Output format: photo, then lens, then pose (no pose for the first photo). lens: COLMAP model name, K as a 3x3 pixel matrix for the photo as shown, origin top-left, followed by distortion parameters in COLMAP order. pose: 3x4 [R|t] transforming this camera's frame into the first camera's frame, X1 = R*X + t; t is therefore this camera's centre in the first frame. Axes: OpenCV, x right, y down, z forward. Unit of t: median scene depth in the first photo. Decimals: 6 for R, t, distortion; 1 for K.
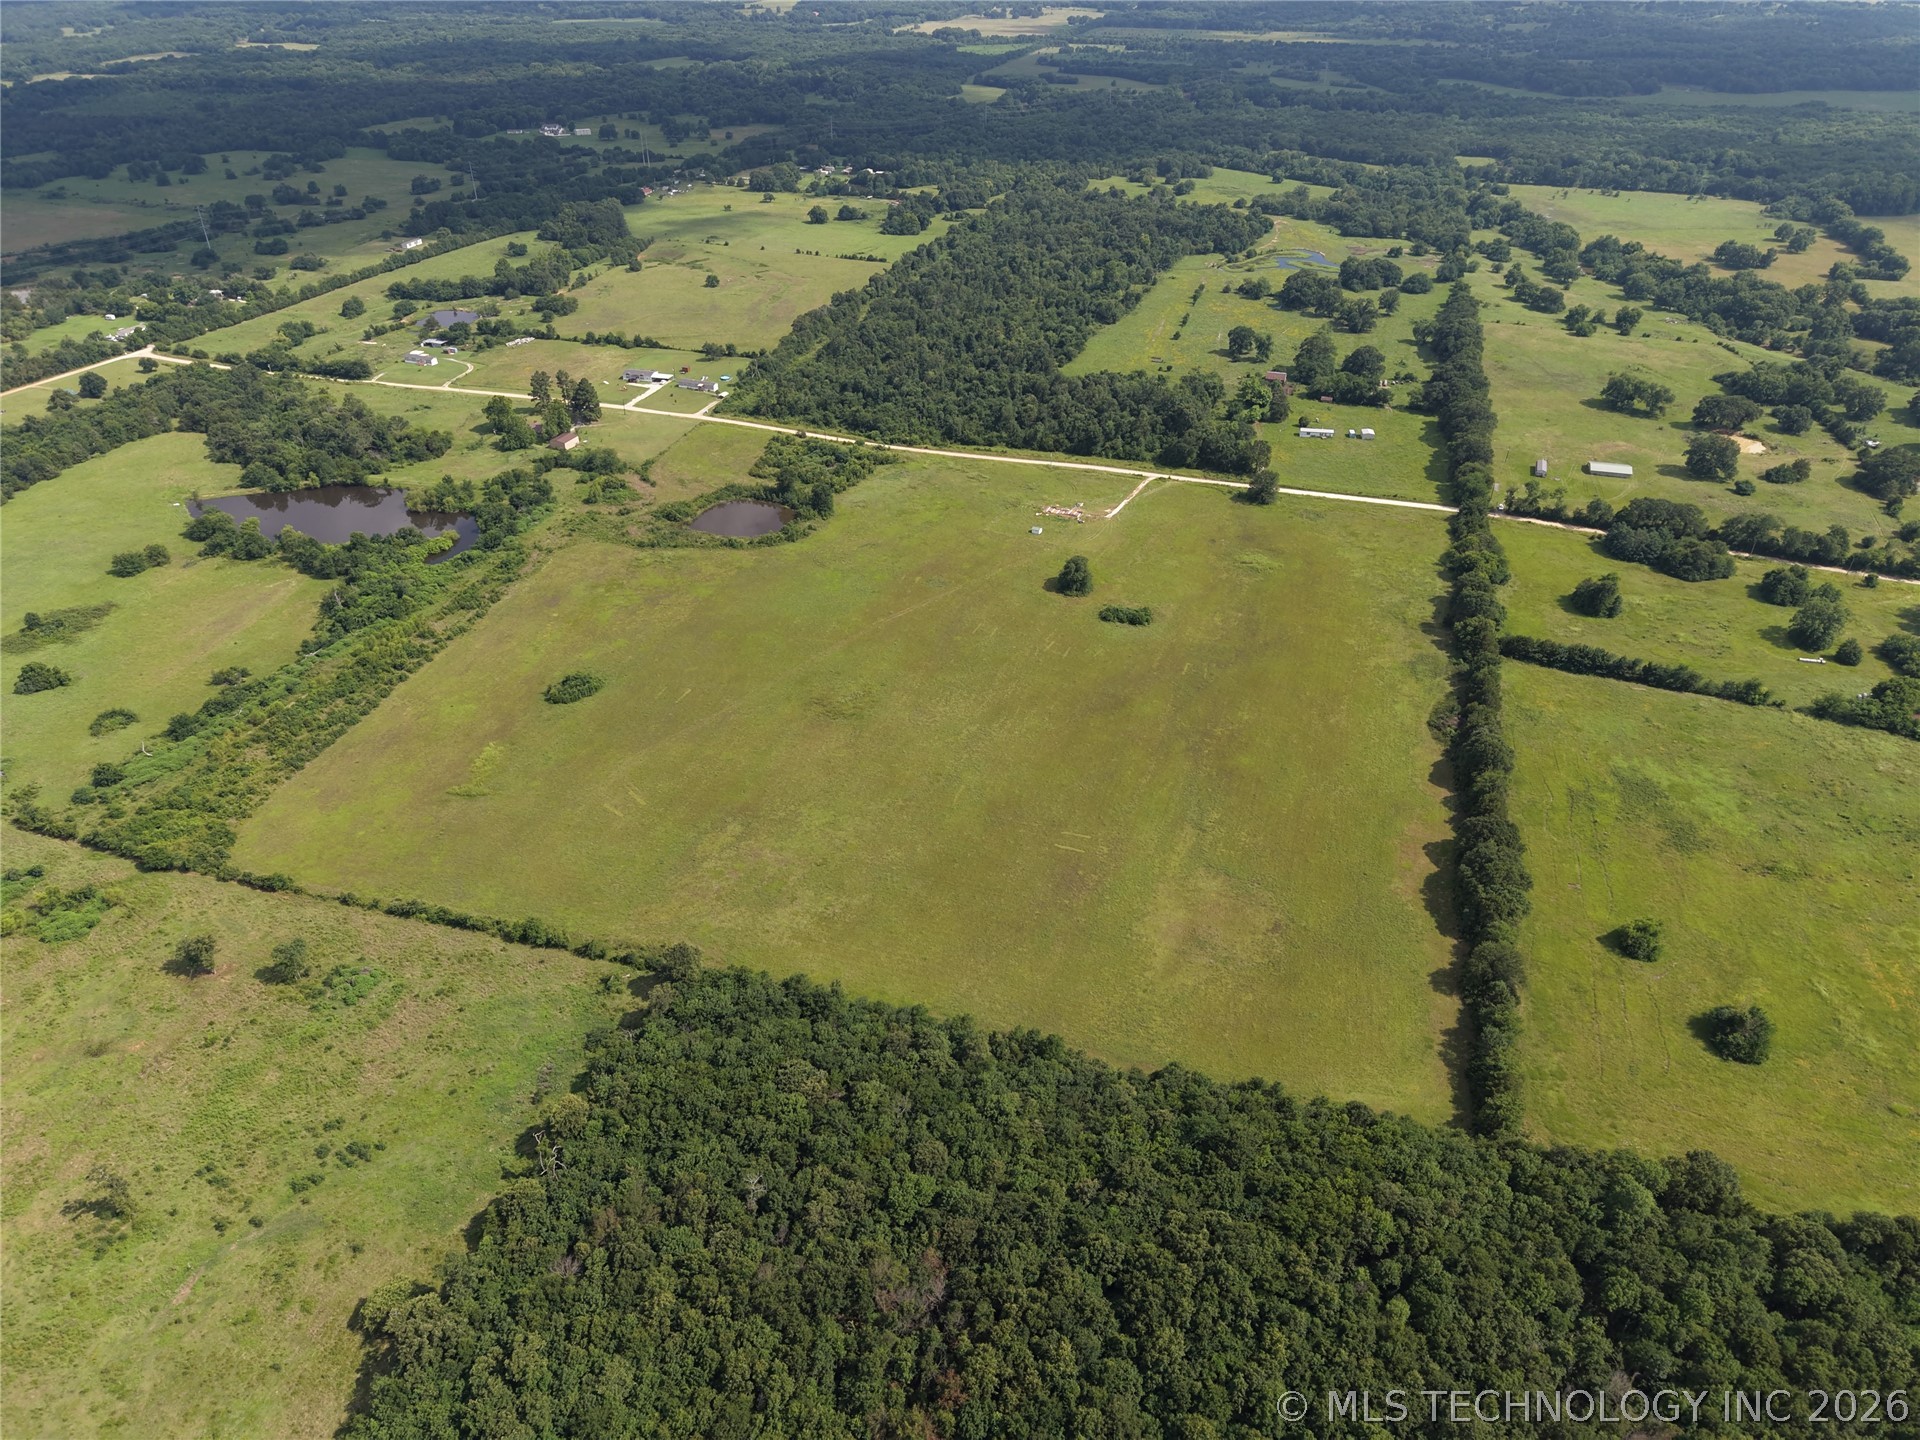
lens RADIAL K [[1282.4, 0, 952.7], [0, 1282.4, 722.4], [0, 0, 1]] dist [0.020943, -0.017269]
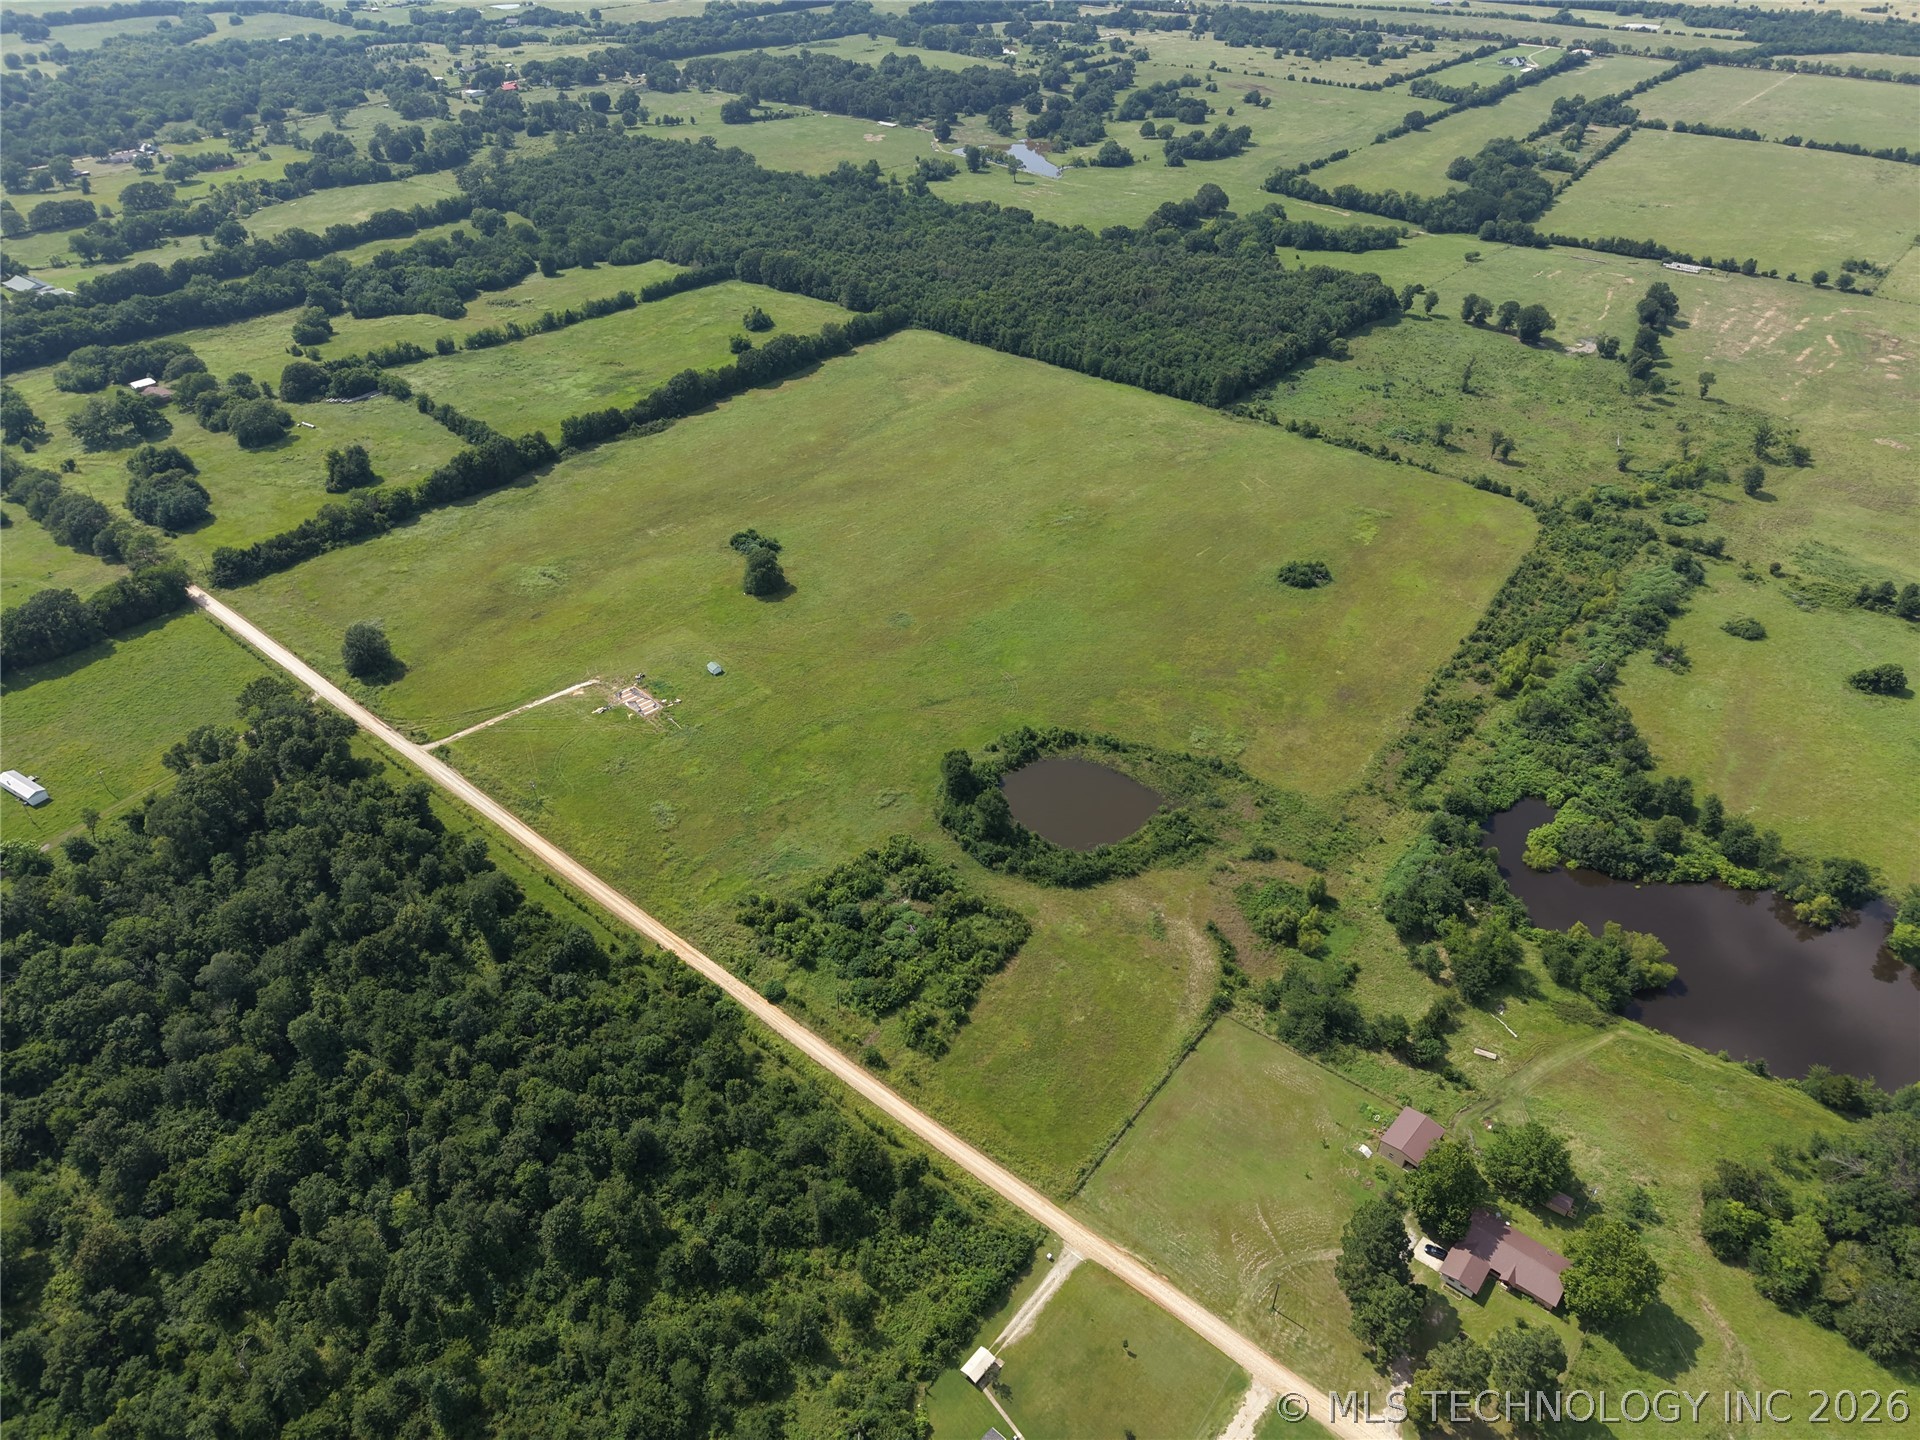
lens RADIAL K [[1282.4, 0, 952.7], [0, 1282.4, 722.4], [0, 0, 1]] dist [0.020943, -0.017269]
pose [[-0.925060, -0.229085, 0.302960, -0.296269], [0.196494, 0.393969, 0.897875, -0.779211], [-0.325046, 0.890117, -0.319431, 1.214746]]
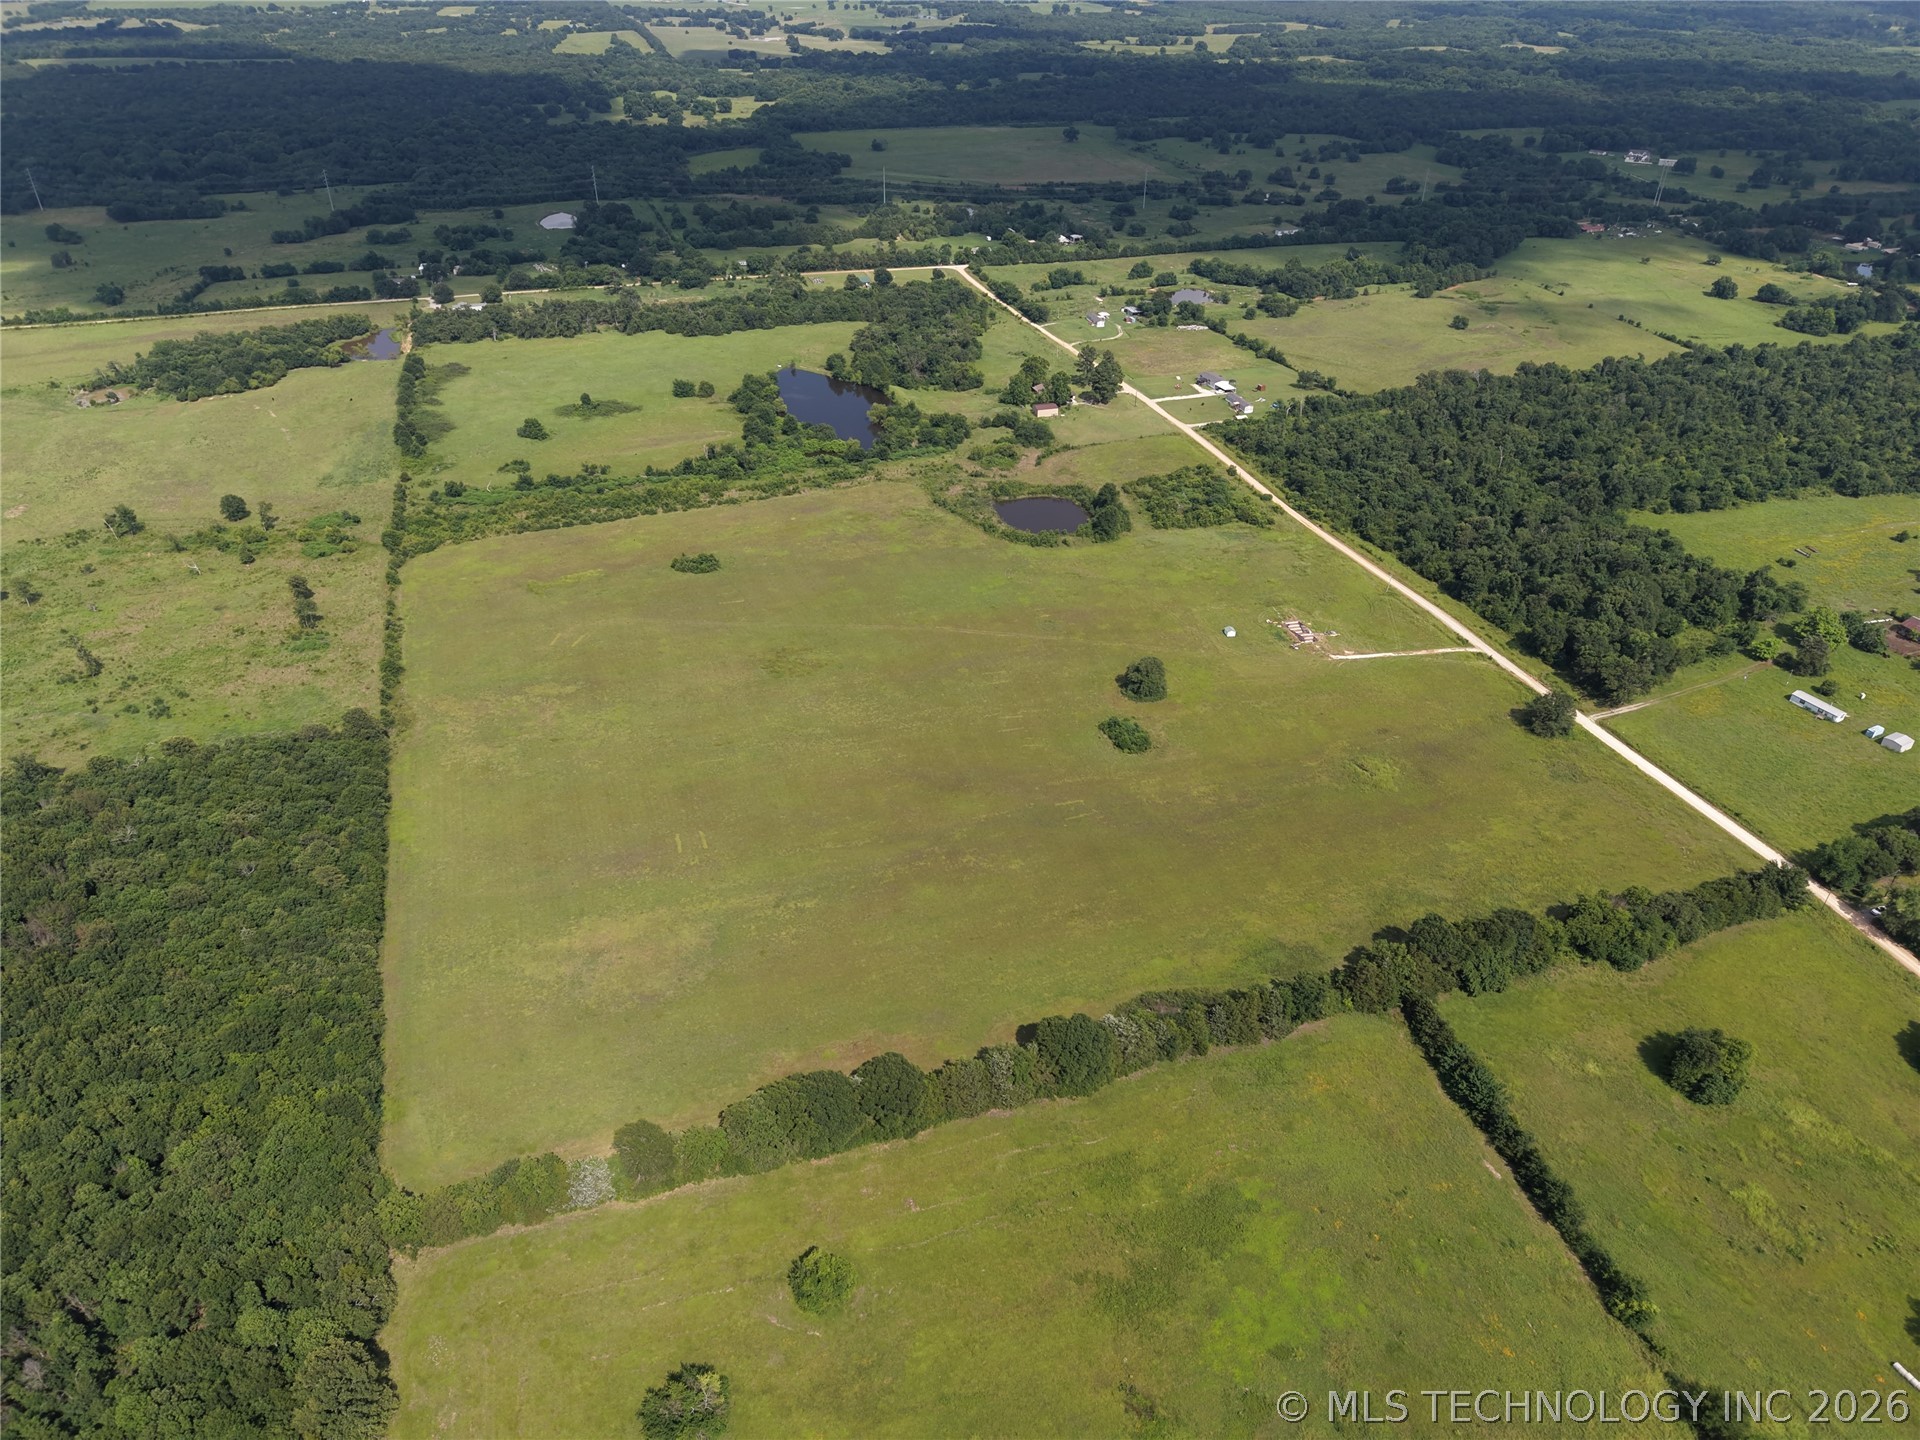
lens RADIAL K [[1282.4, 0, 952.7], [0, 1282.4, 722.4], [0, 0, 1]] dist [0.020943, -0.017269]
pose [[0.589987, 0.434689, -0.680412, 0.564689], [-0.437306, 0.880437, 0.183288, -0.172160], [0.678733, 0.189411, 0.709539, 0.272451]]
